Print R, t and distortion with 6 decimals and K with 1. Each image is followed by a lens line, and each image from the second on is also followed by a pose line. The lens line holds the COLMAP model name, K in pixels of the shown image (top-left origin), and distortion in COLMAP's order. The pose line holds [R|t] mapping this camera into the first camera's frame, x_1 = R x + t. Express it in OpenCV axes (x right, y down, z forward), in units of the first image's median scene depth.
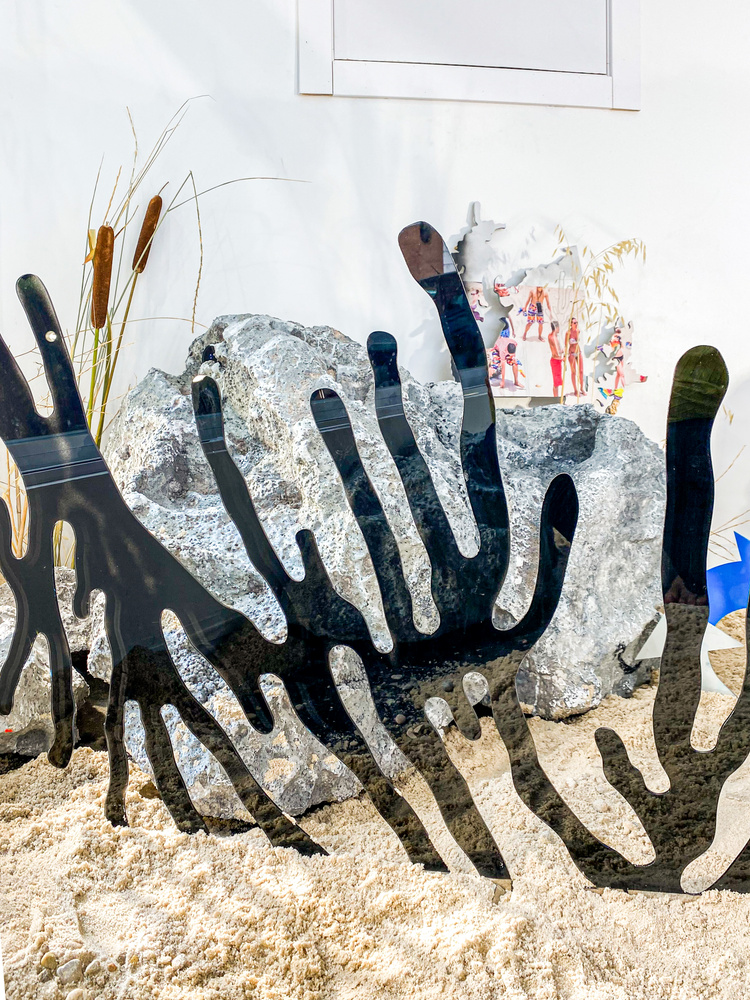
lens RADIAL K [[839.4, 0, 297.2], [0, 839.4, 496.4], [0, 0, 1]] dist [-0.031941, -0.003440]
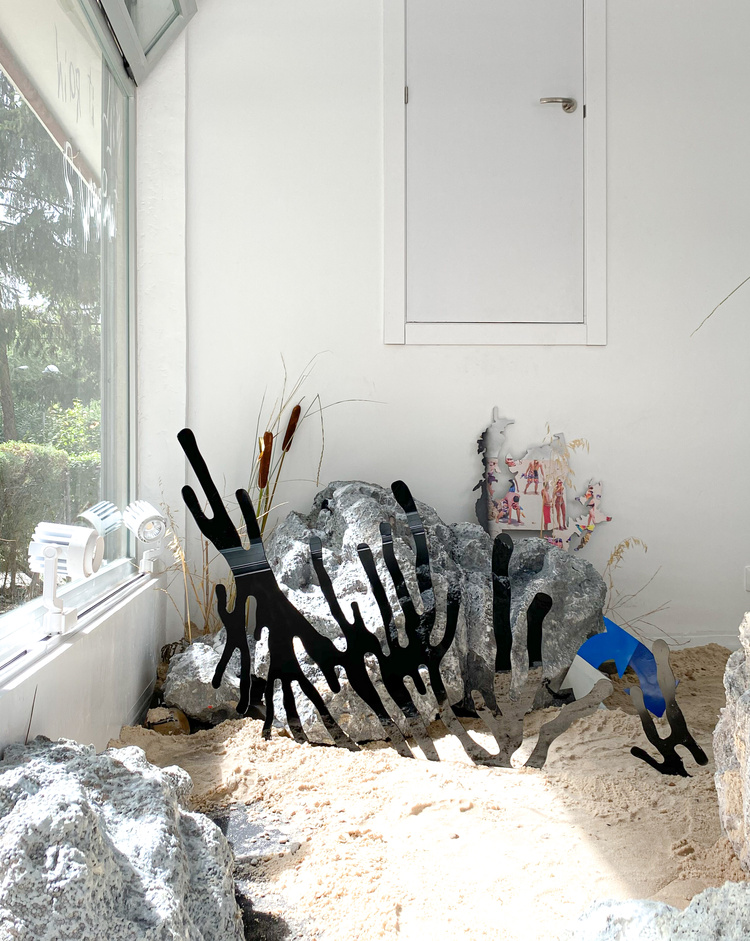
lens RADIAL K [[946.8, 0, 375.0], [0, 946.8, 470.5], [0, 0, 1]] dist [0.149584, -0.004364]
pose [[0.997012, 0.020383, -0.074513, 0.146843], [-0.029642, 0.991670, -0.125344, 0.003569], [0.071337, 0.127179, 0.989311, -0.969611]]
